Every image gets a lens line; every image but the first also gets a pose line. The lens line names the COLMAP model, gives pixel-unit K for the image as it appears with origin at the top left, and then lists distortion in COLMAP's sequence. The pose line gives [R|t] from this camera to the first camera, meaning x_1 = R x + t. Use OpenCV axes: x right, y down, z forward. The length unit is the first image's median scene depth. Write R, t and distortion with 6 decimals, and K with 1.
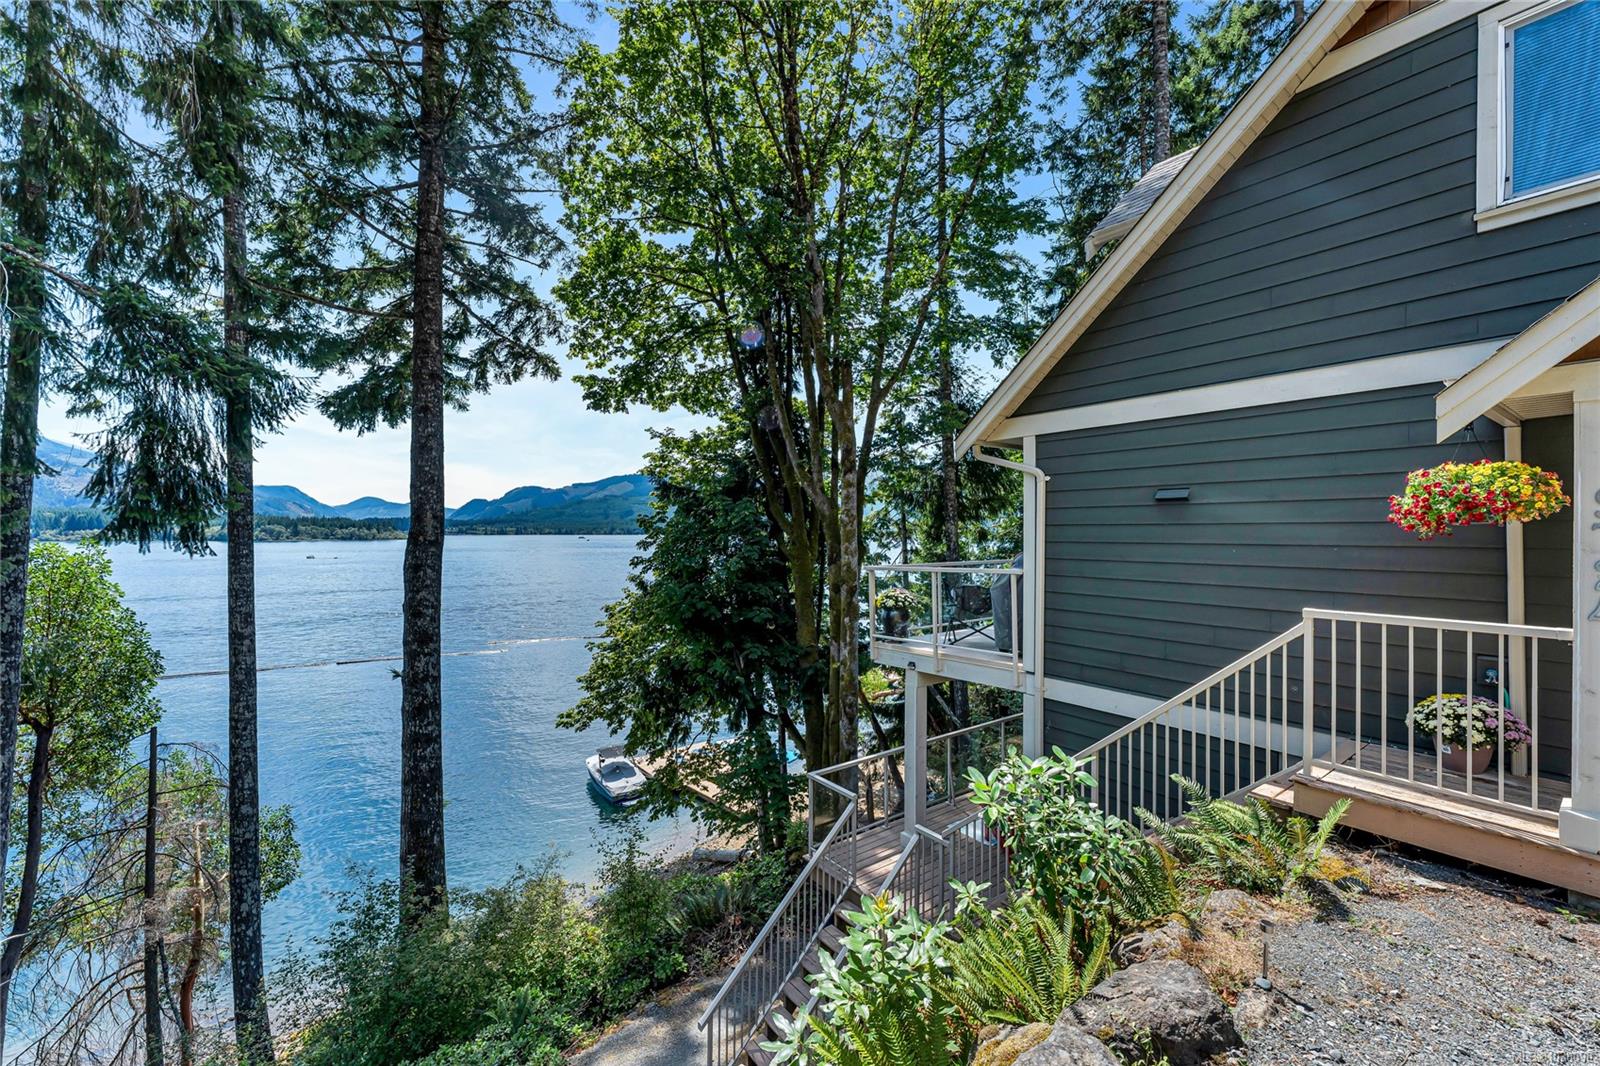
lens RADIAL K [[646.1, 0, 797.2], [0, 646.1, 535.5], [0, 0, 1]] dist [-0.004201, -0.000124]
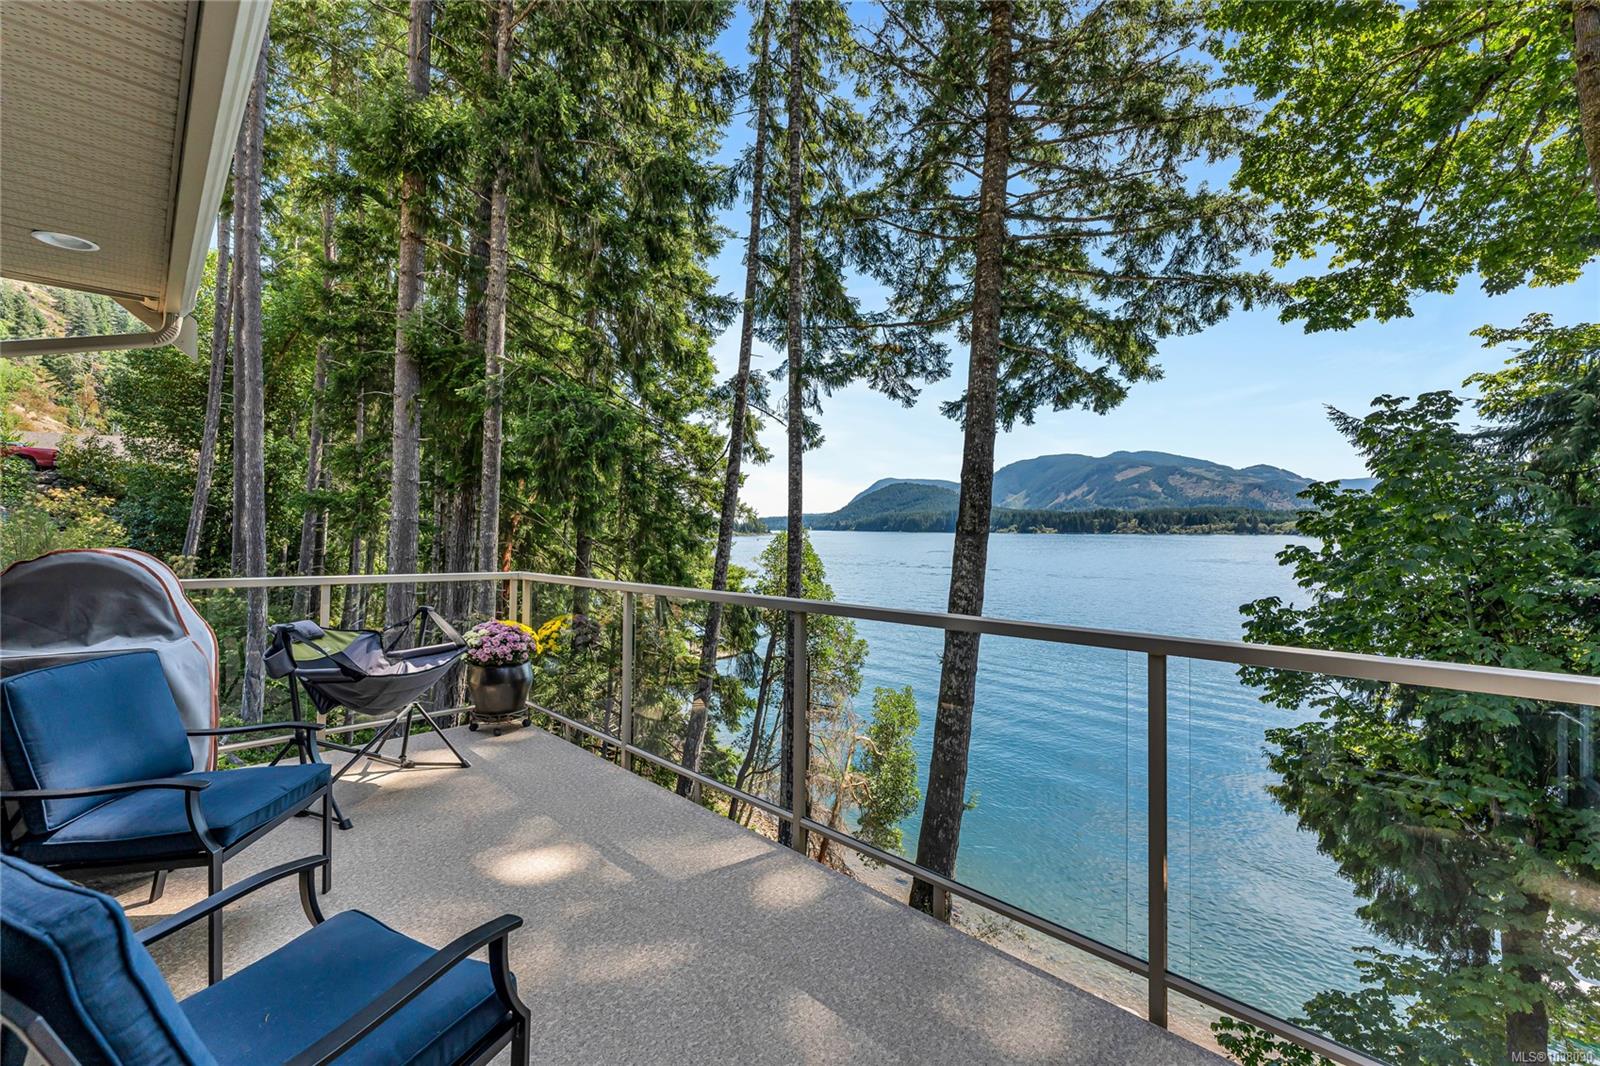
lens RADIAL K [[635.8, 0, 795.5], [0, 635.8, 532.2], [0, 0, 1]] dist [0.000044, -0.000171]
pose [[0.163740, 0.001347, -0.986503, 0.240753], [-0.003140, 0.999995, 0.000844, 0.007268], [0.986499, 0.002960, 0.163743, 0.416524]]
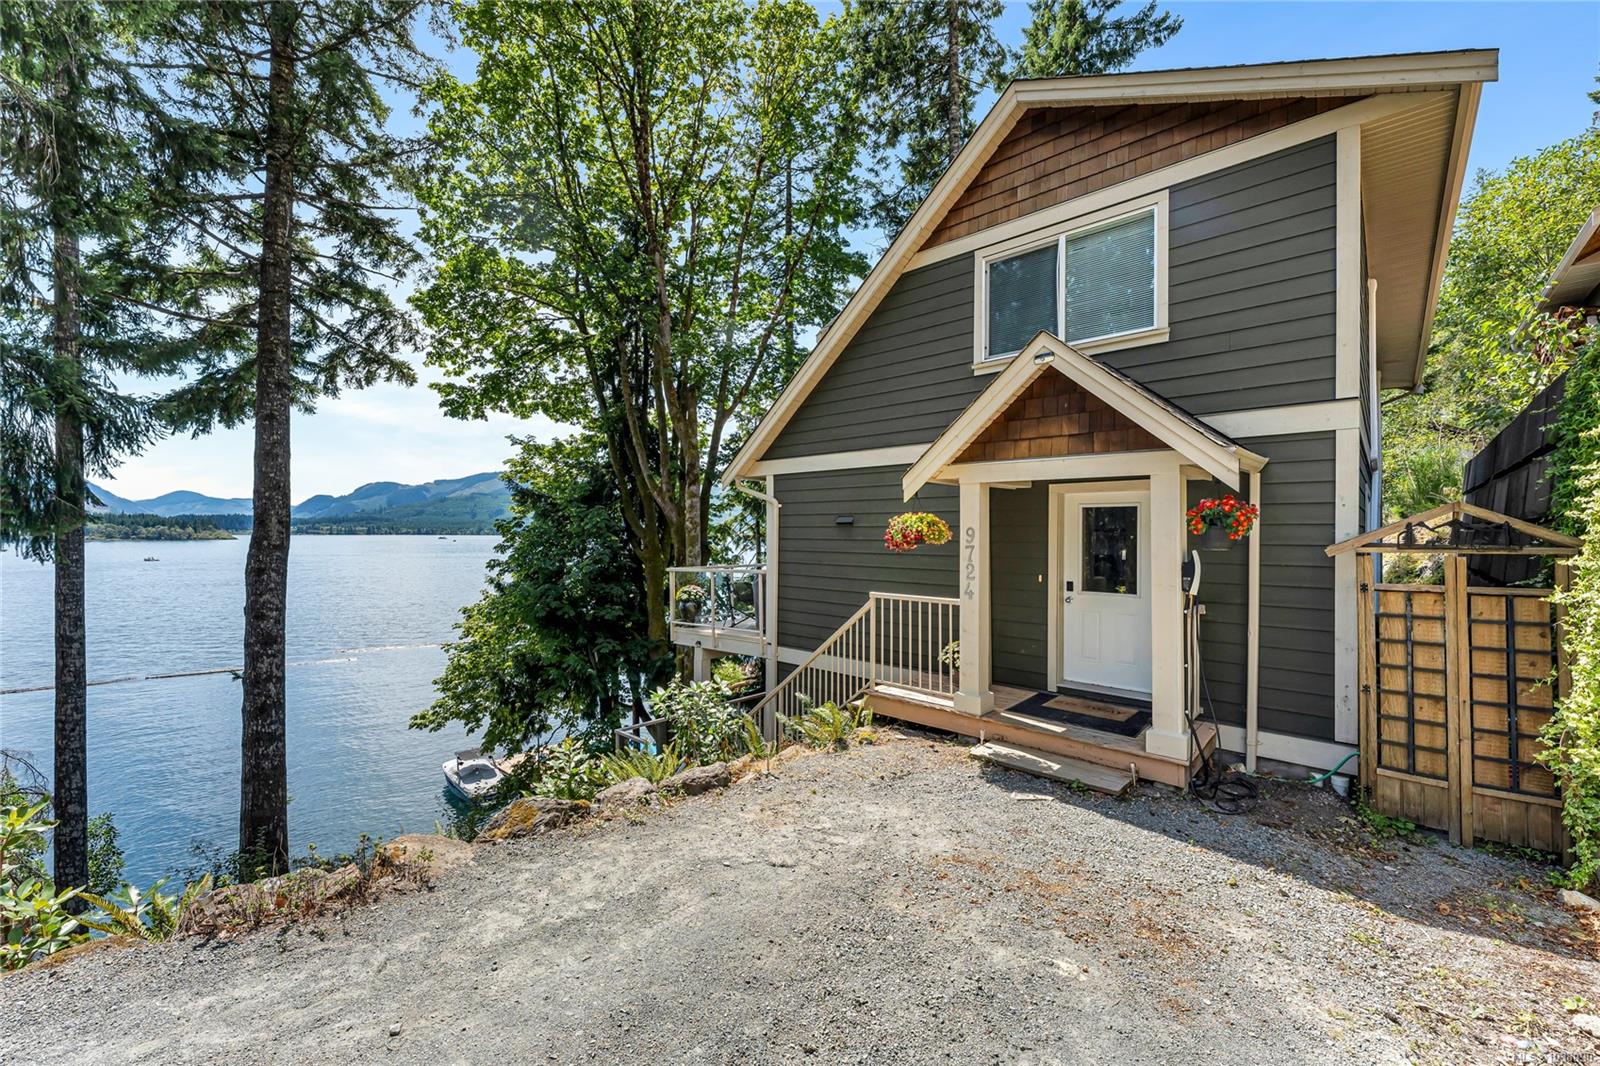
lens RADIAL K [[639.5, 0, 793.3], [0, 639.5, 531.3], [0, 0, 1]] dist [-0.001242, -0.000362]
pose [[0.984345, 0.004886, 0.176183, 0.046521], [-0.003383, 0.999955, -0.008834, -0.005541], [-0.176219, 0.008100, 0.984318, -0.105986]]
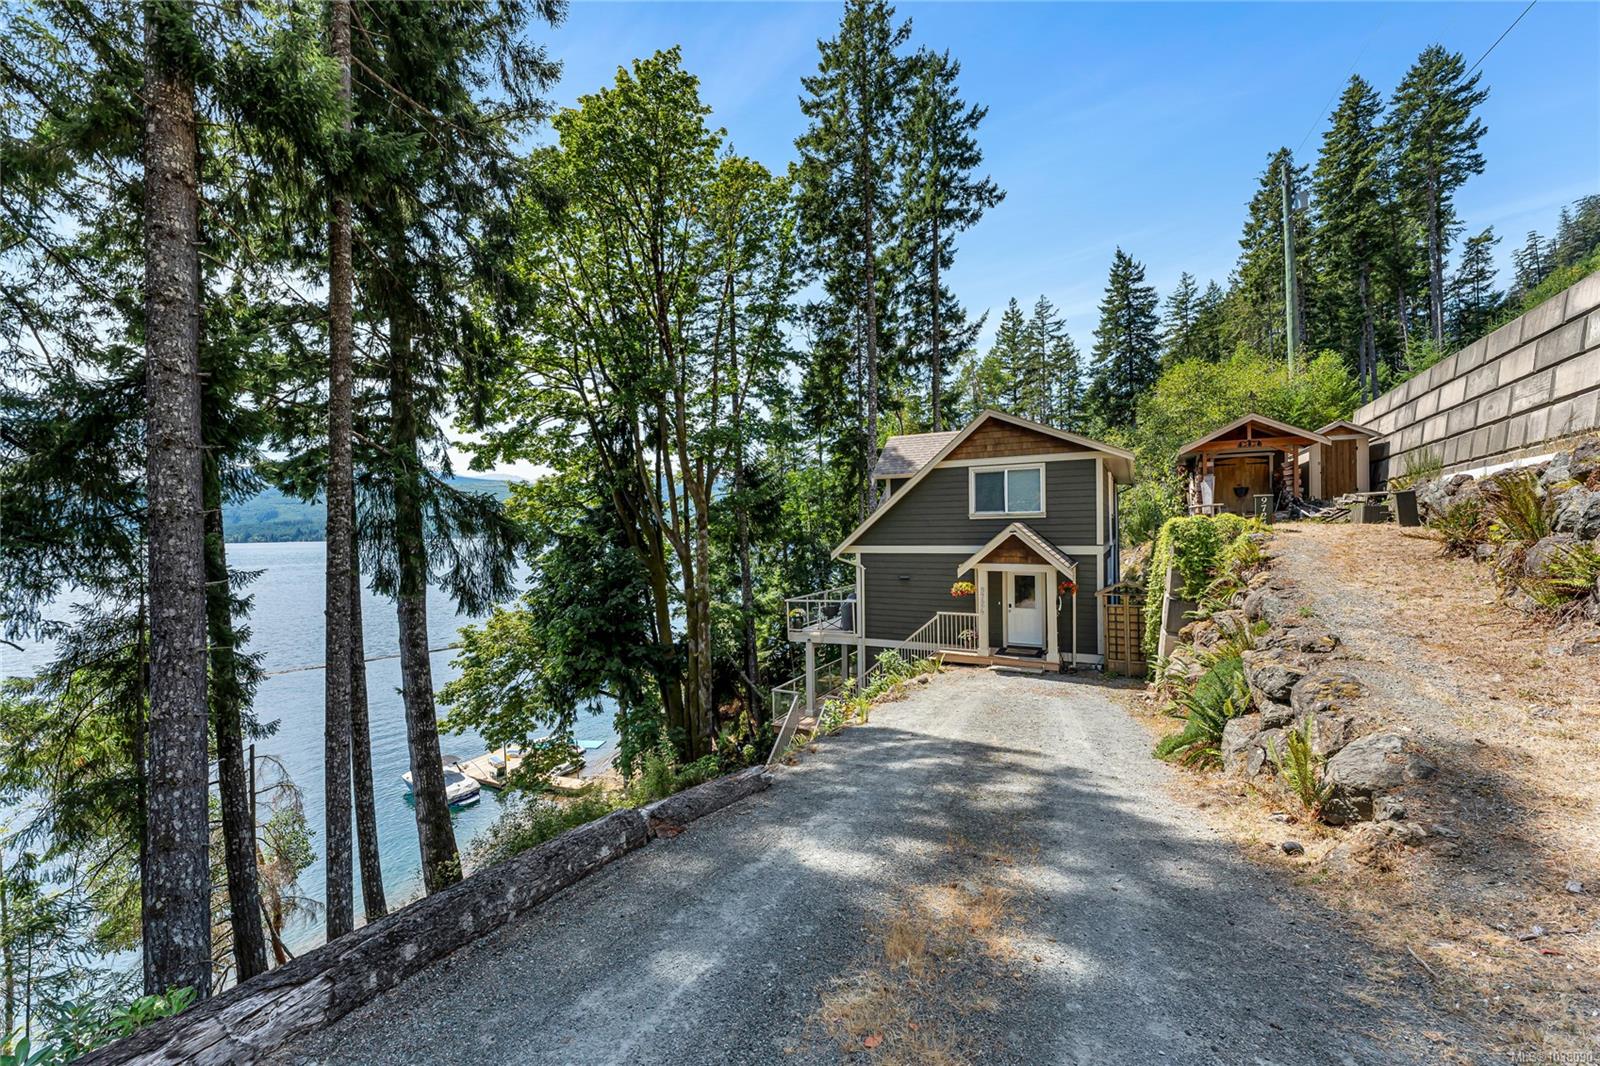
lens RADIAL K [[638.2, 0, 800.6], [0, 638.2, 535.3], [0, 0, 1]] dist [0.000146, 0.000430]
pose [[0.904440, -0.019337, 0.426162, -0.294505], [0.019085, 0.999806, 0.004862, -0.070151], [-0.426173, 0.003736, 0.904634, -0.393903]]
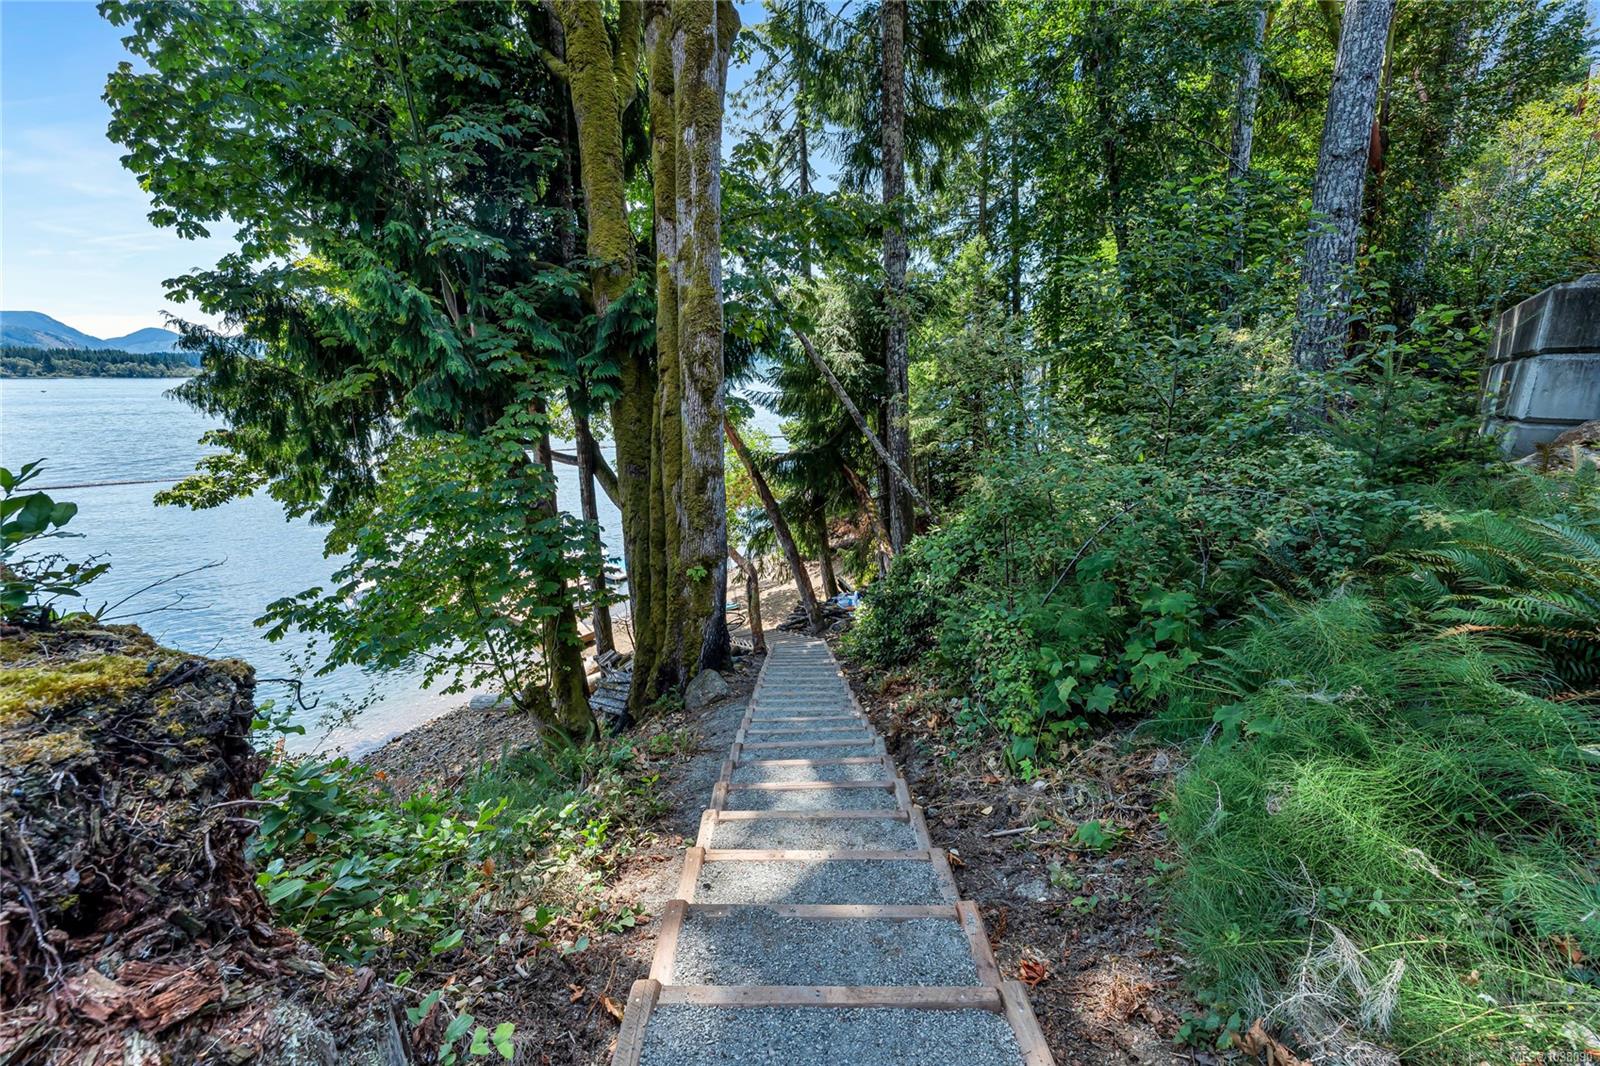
lens RADIAL K [[639.5, 0, 793.3], [0, 639.5, 531.3], [0, 0, 1]] dist [-0.001242, -0.000362]
pose [[0.984592, -0.034651, 0.171399, 0.053057], [-0.005444, 0.973622, 0.228104, 0.227469], [-0.174782, -0.225522, 0.958432, 0.468630]]
